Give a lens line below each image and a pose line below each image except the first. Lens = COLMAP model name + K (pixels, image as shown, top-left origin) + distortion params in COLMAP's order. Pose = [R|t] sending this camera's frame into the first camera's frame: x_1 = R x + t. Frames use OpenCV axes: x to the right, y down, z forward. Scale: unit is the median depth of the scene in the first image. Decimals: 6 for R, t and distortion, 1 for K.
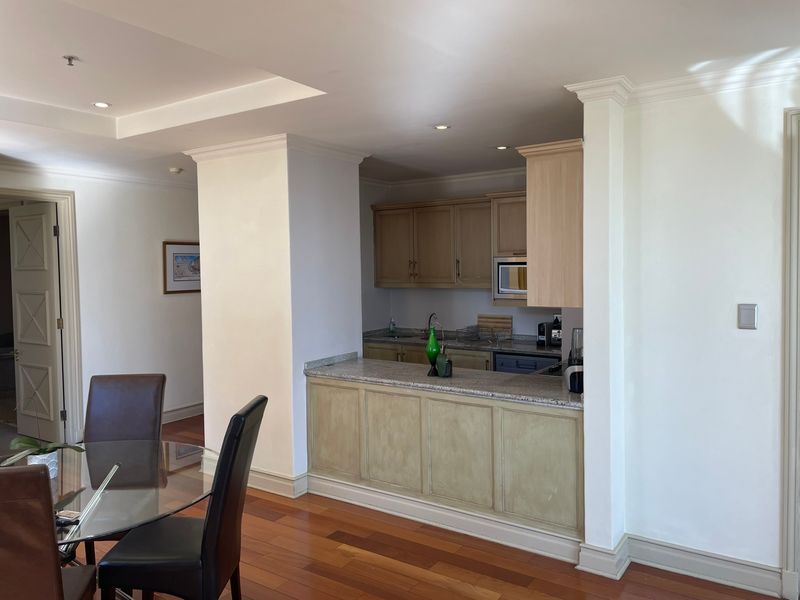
lens RADIAL K [[607.7, 0, 399.3], [0, 607.7, 292.4], [0, 0, 1]] dist [0.108888, -0.138538]
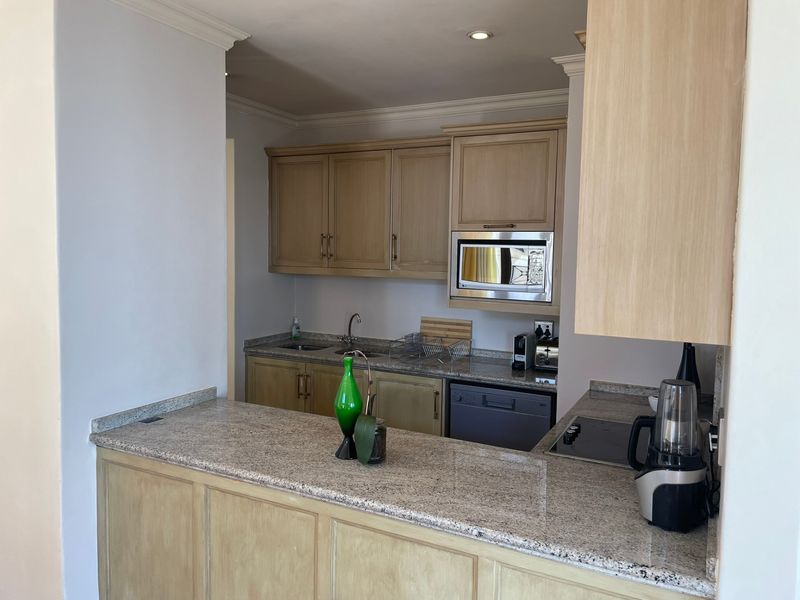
lens RADIAL K [[607.7, 0, 399.3], [0, 607.7, 292.4], [0, 0, 1]] dist [0.108888, -0.138538]
pose [[0.992421, 0.025023, 0.120310, 0.025657], [-0.028149, 0.999307, 0.024352, -0.007924], [-0.119617, -0.027554, 0.992438, 0.376787]]
